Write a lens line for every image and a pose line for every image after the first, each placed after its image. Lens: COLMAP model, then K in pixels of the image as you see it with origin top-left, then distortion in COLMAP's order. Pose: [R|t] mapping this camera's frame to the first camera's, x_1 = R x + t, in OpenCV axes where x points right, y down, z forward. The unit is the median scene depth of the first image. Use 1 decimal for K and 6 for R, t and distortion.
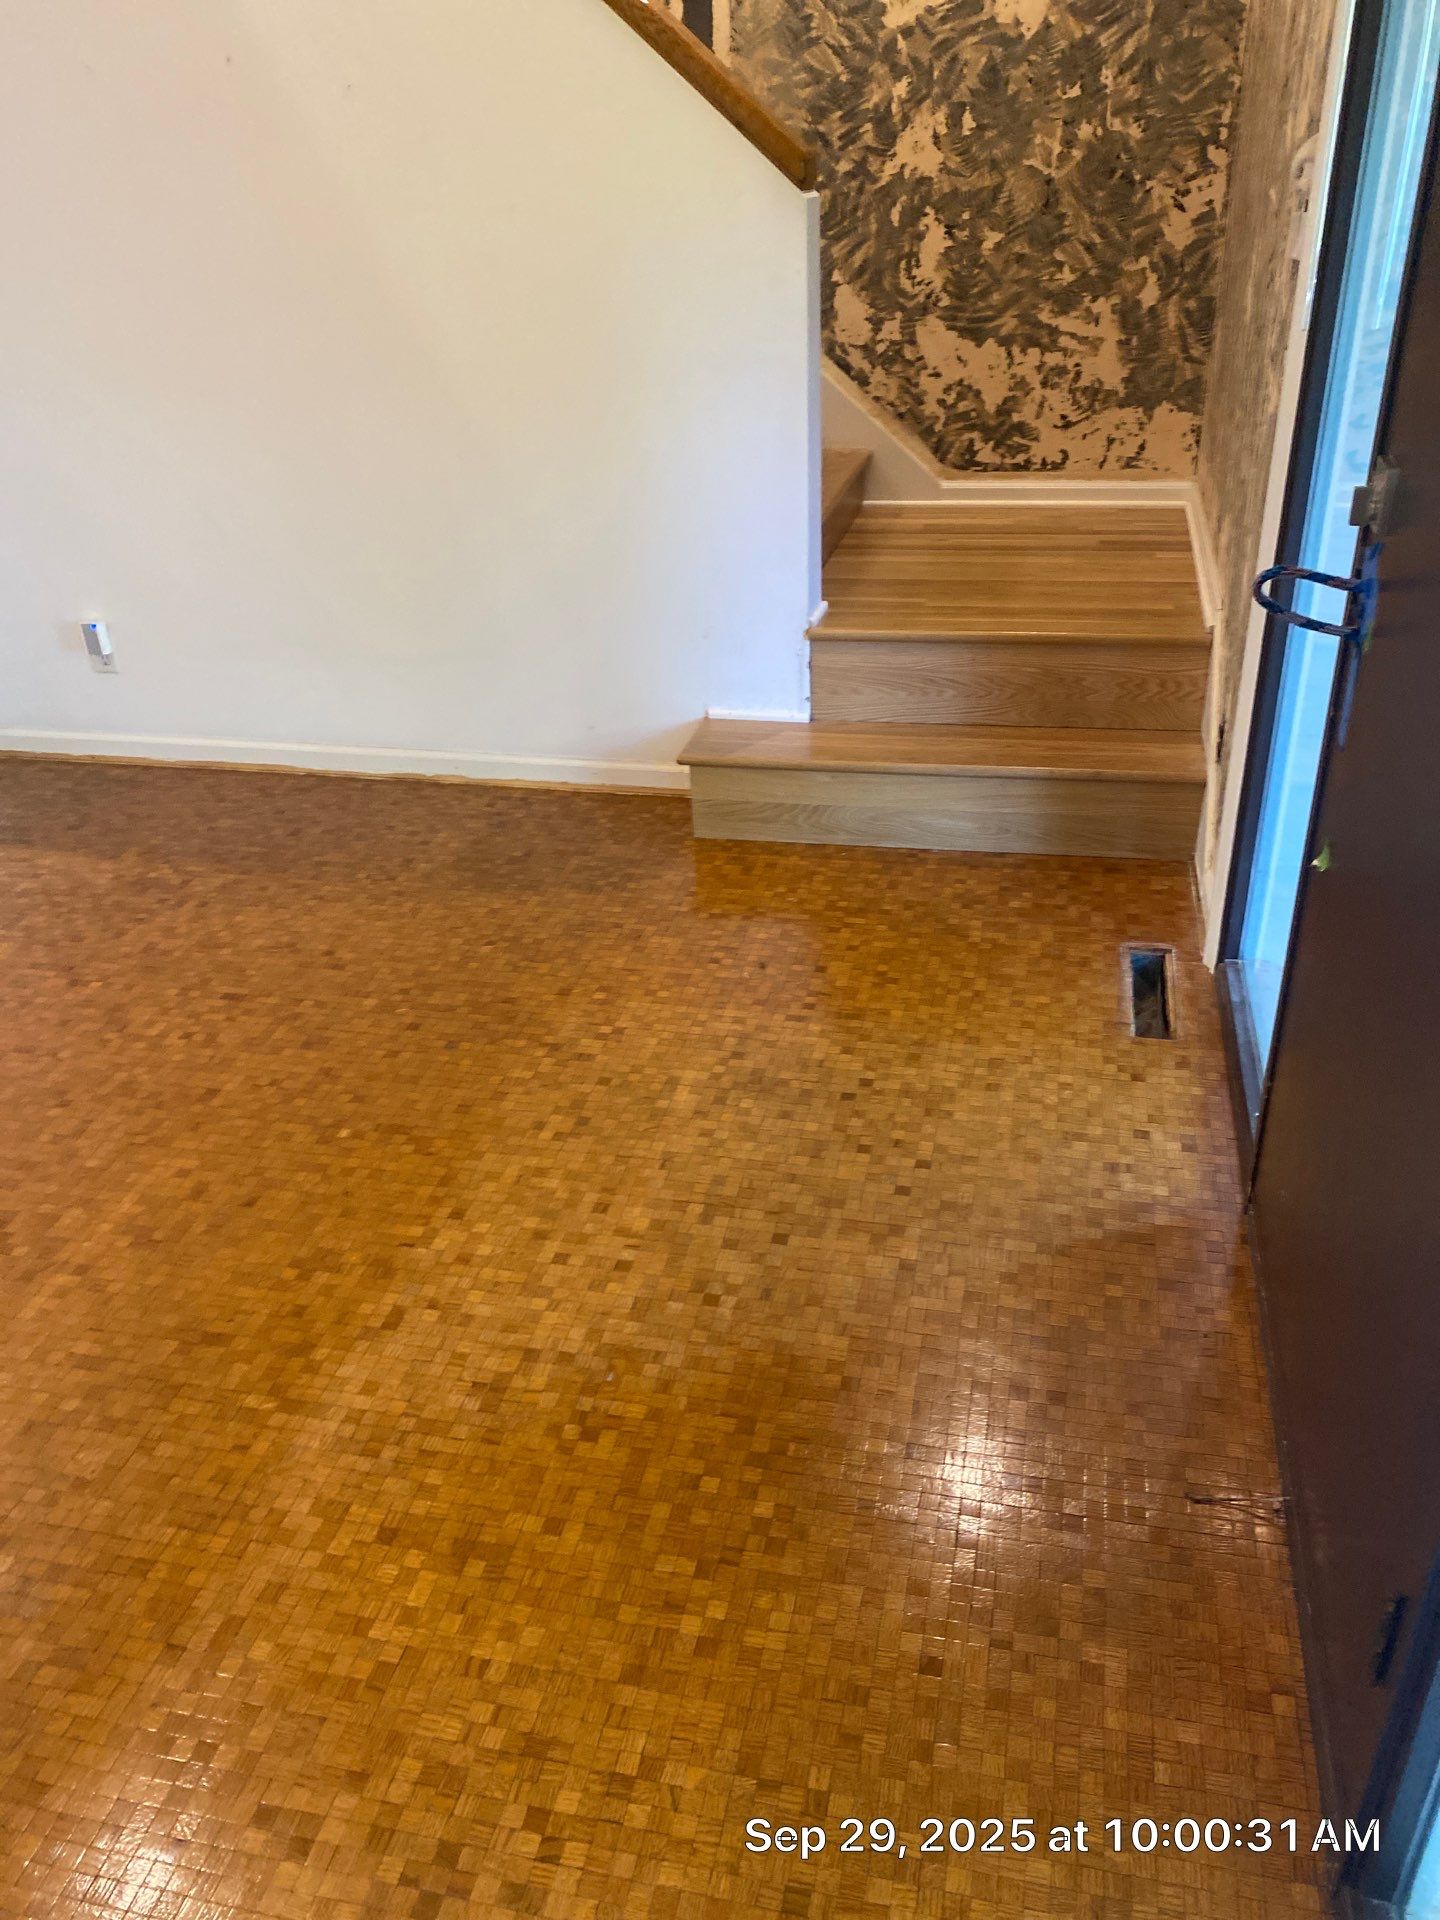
lens RADIAL K [[1470.2, 0, 720.2], [0, 1470.2, 1018.8], [0, 0, 1]] dist [0.015979, -0.018508]
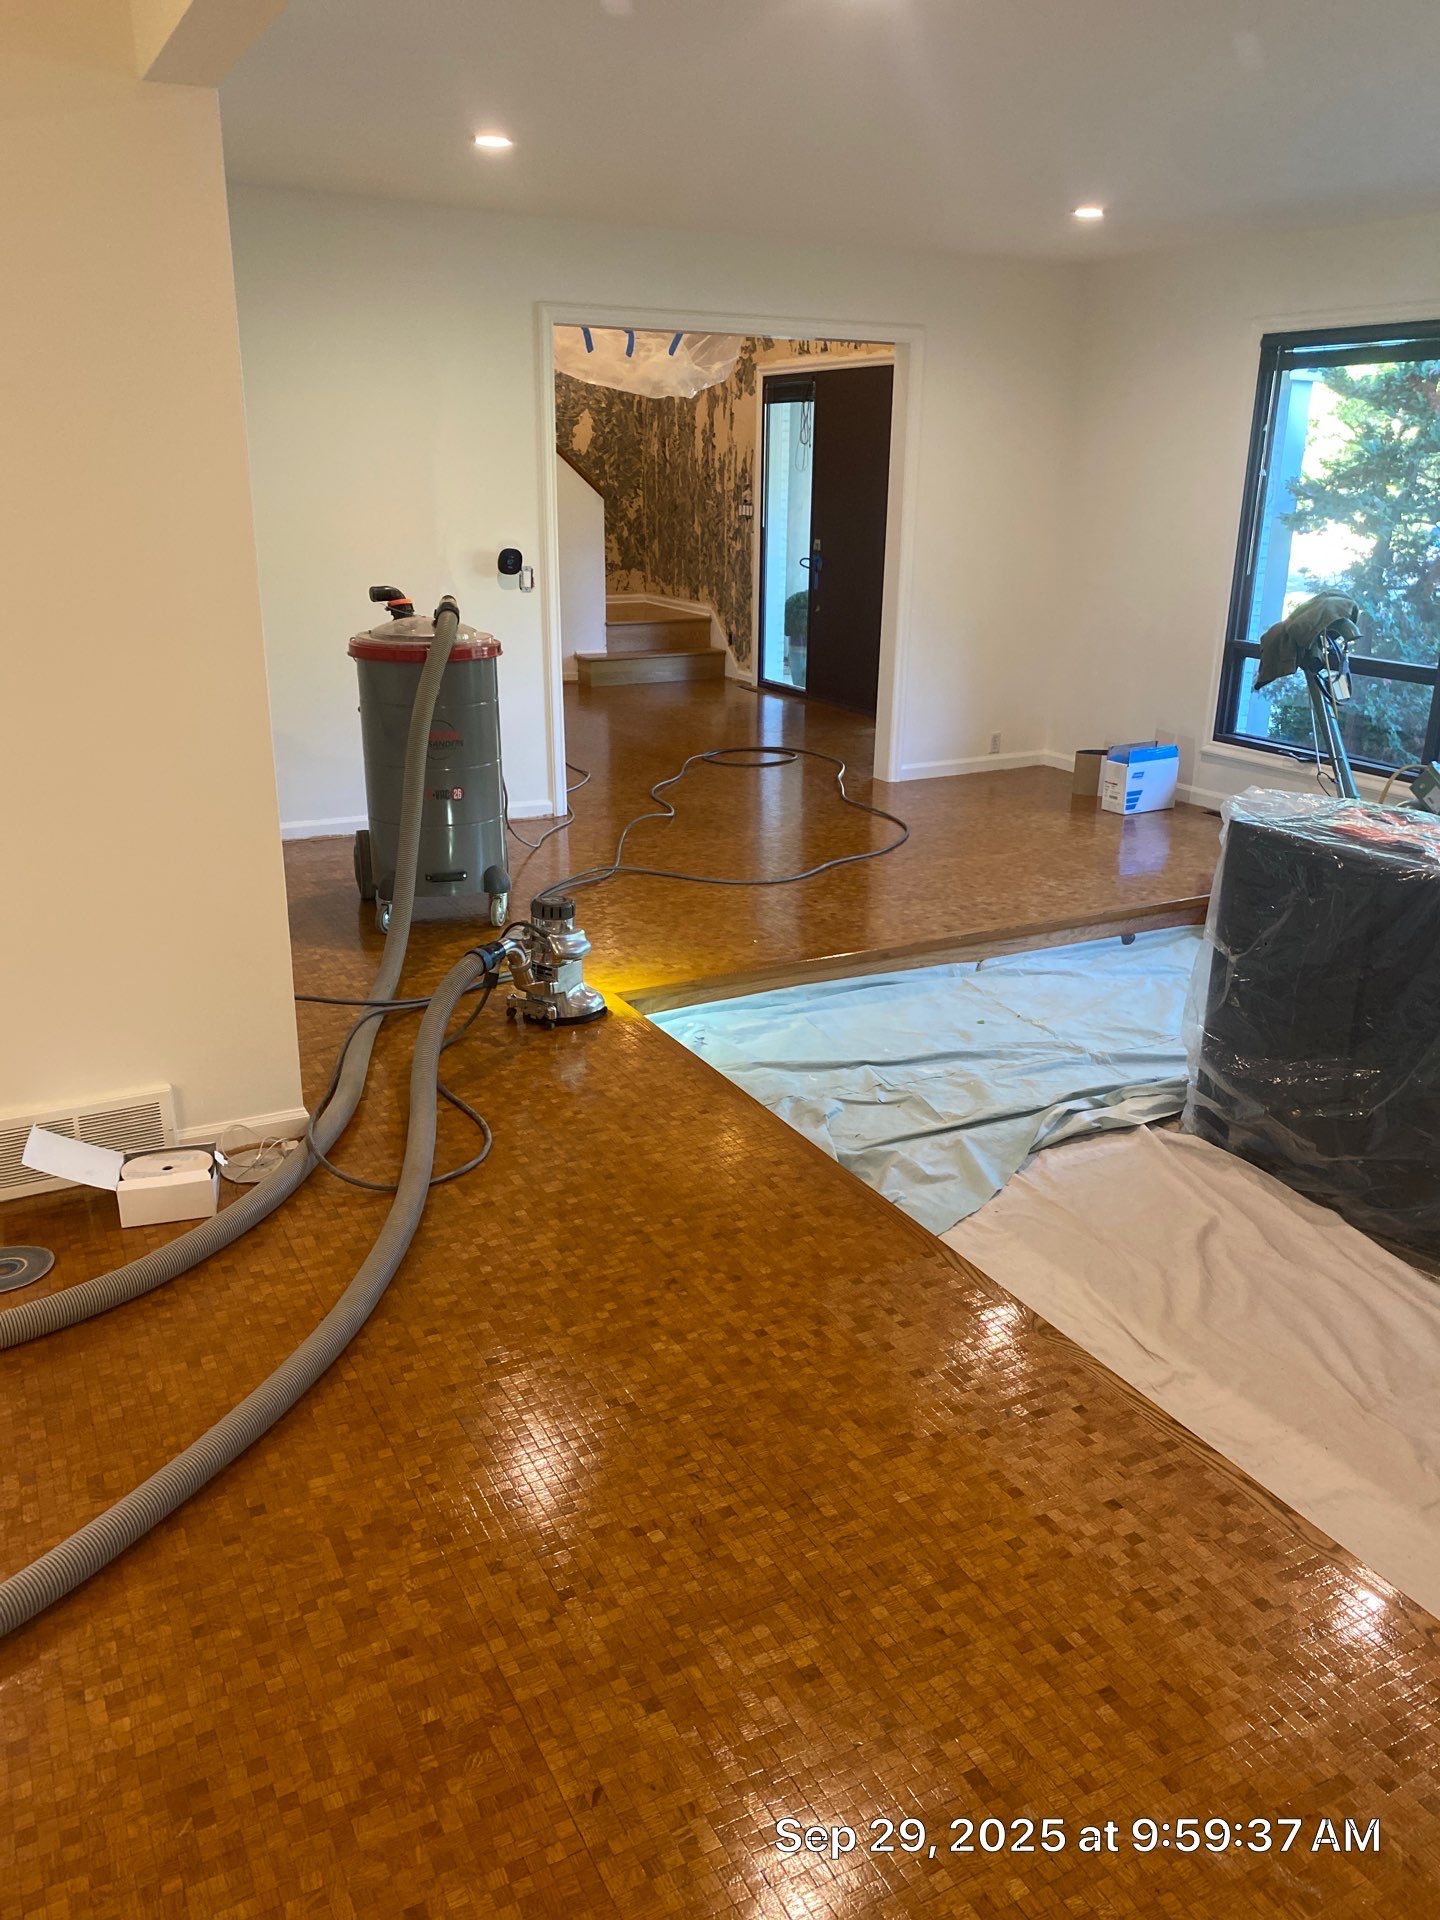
lens RADIAL K [[1453.6, 0, 725.5], [0, 1453.6, 1031.9], [0, 0, 1]] dist [0.137818, -0.364777]
pose [[0.762781, -0.195597, 0.616366, -1.665464], [0.299439, 0.951648, -0.068574, 0.780919], [-0.573151, 0.236871, 0.784468, -1.294288]]
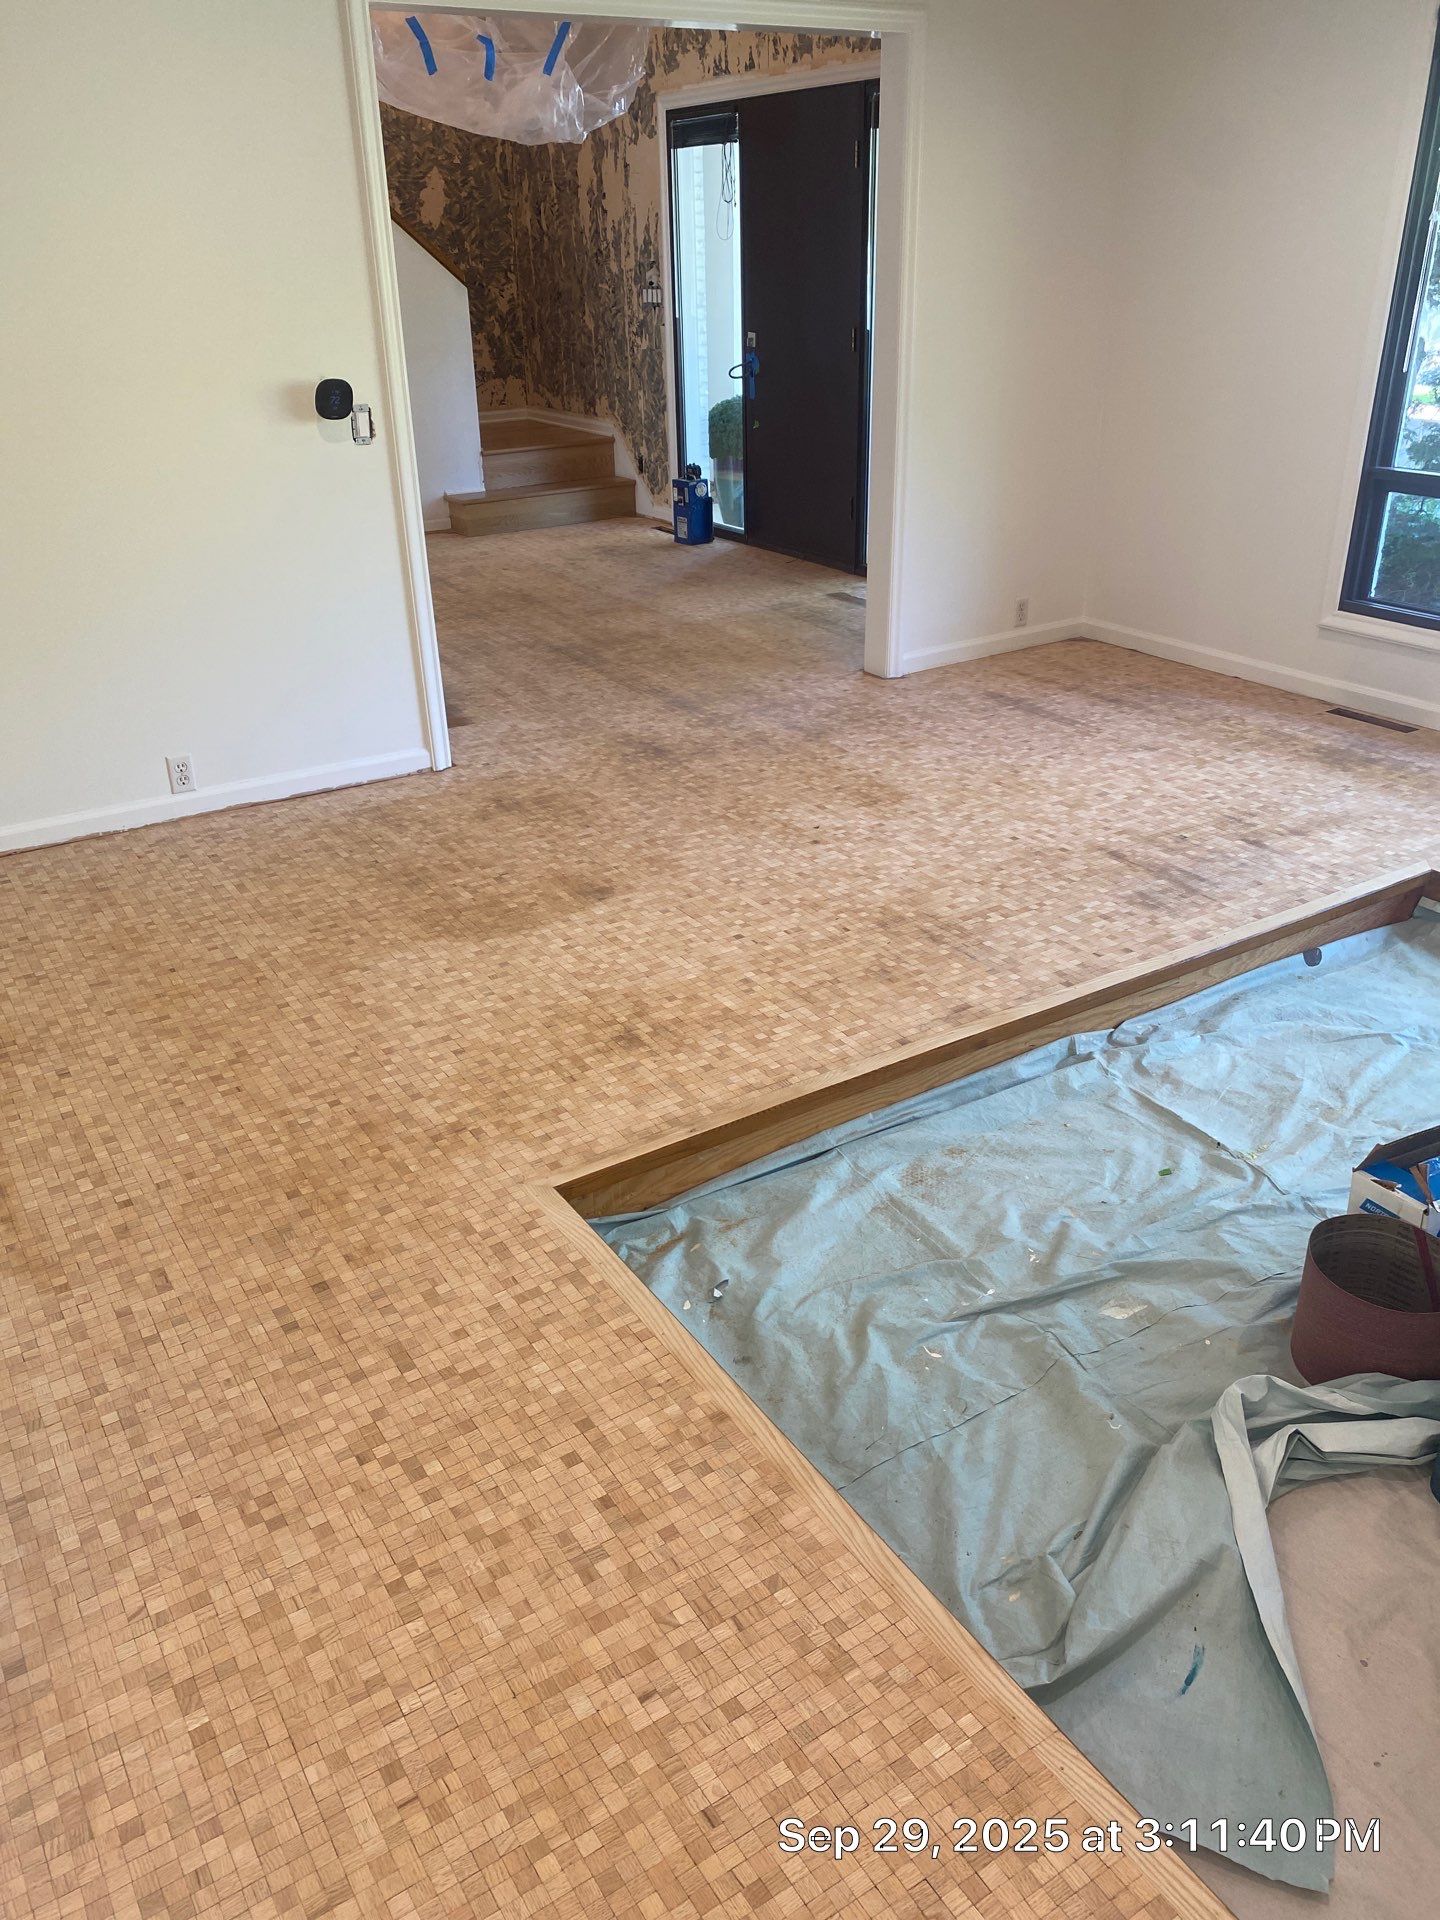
lens RADIAL K [[1470.2, 0, 720.2], [0, 1470.2, 1018.8], [0, 0, 1]] dist [0.015979, -0.018508]
pose [[0.710401, -0.314307, 0.629715, -1.359727], [0.357023, 0.932008, 0.062420, 0.556218], [-0.606519, 0.180479, 0.774314, -0.919210]]
